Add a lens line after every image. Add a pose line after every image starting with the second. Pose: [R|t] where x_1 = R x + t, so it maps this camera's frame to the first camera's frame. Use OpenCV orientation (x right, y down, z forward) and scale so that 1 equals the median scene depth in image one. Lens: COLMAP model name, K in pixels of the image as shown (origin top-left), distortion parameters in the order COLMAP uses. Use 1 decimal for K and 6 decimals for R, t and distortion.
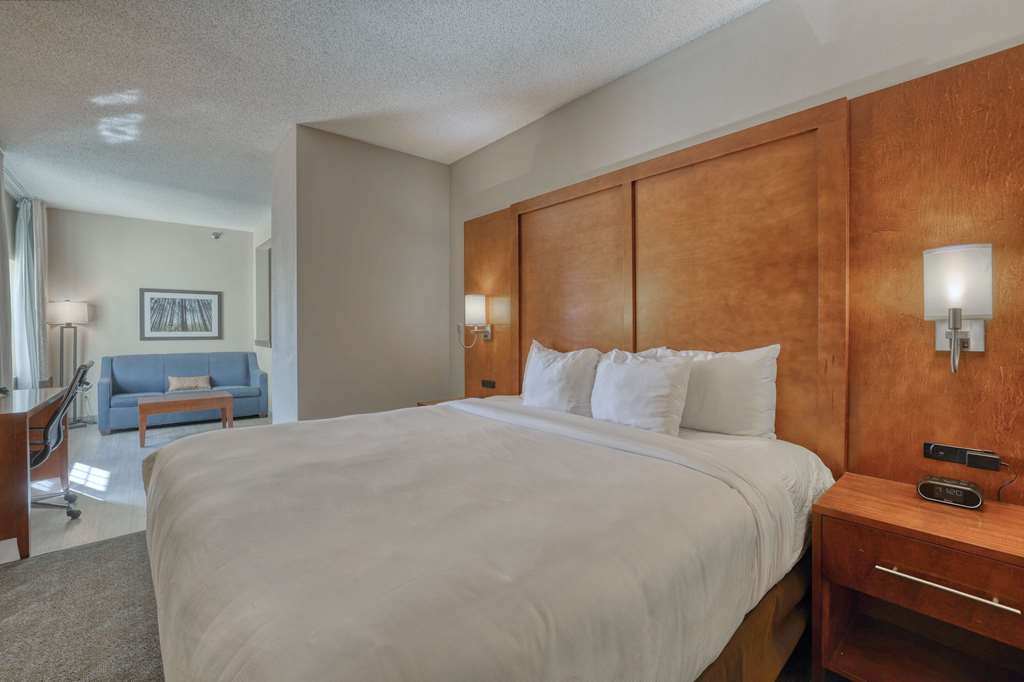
lens RADIAL K [[444.5, 0, 505.7], [0, 444.5, 335.9], [0, 0, 1]] dist [-0.033704, 0.012725]
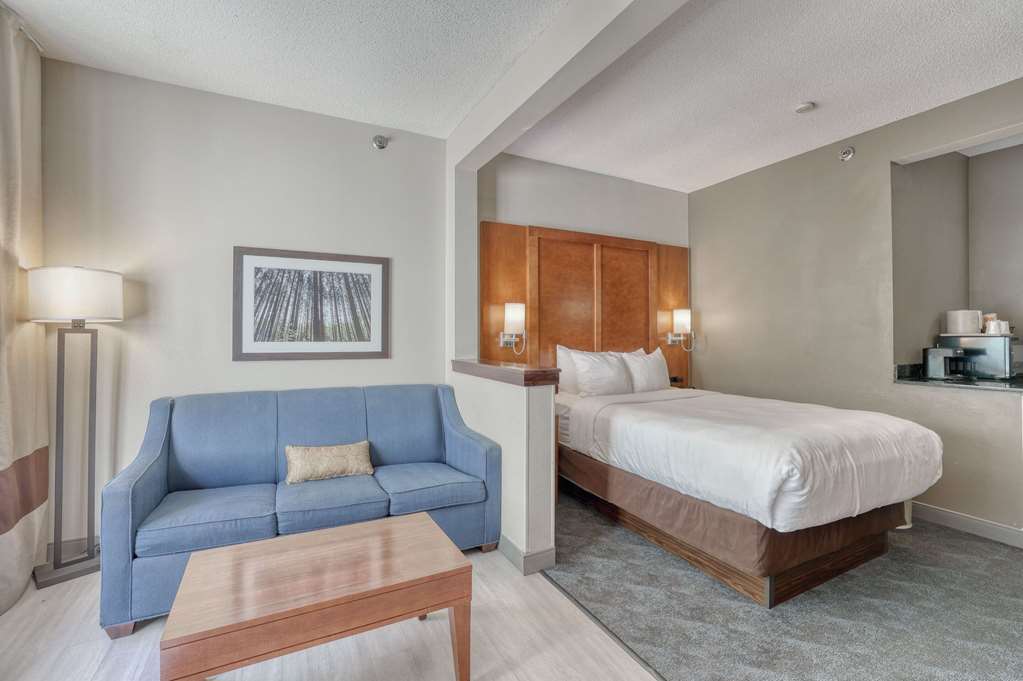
lens RADIAL K [[444.1, 0, 507.6], [0, 444.1, 332.5], [0, 0, 1]] dist [-0.033704, 0.012725]
pose [[0.977944, 0.000761, -0.208865, -0.441633], [-0.005426, 0.999749, -0.021759, -0.010119], [0.208796, 0.022413, 0.977702, 0.585882]]
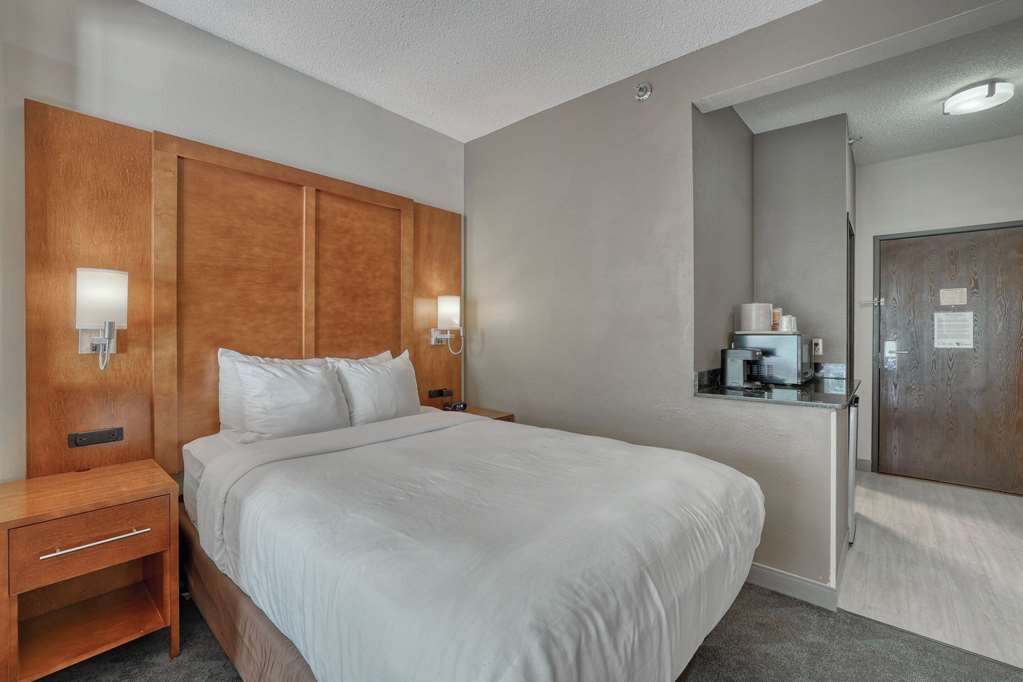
lens RADIAL K [[444.1, 0, 503.1], [0, 444.1, 333.3], [0, 0, 1]] dist [-0.033704, 0.012725]
pose [[0.988253, 0.004136, 0.152773, -0.336364], [-0.002408, 0.999931, -0.011500, -0.015156], [-0.152810, 0.010997, 0.988194, 0.811416]]
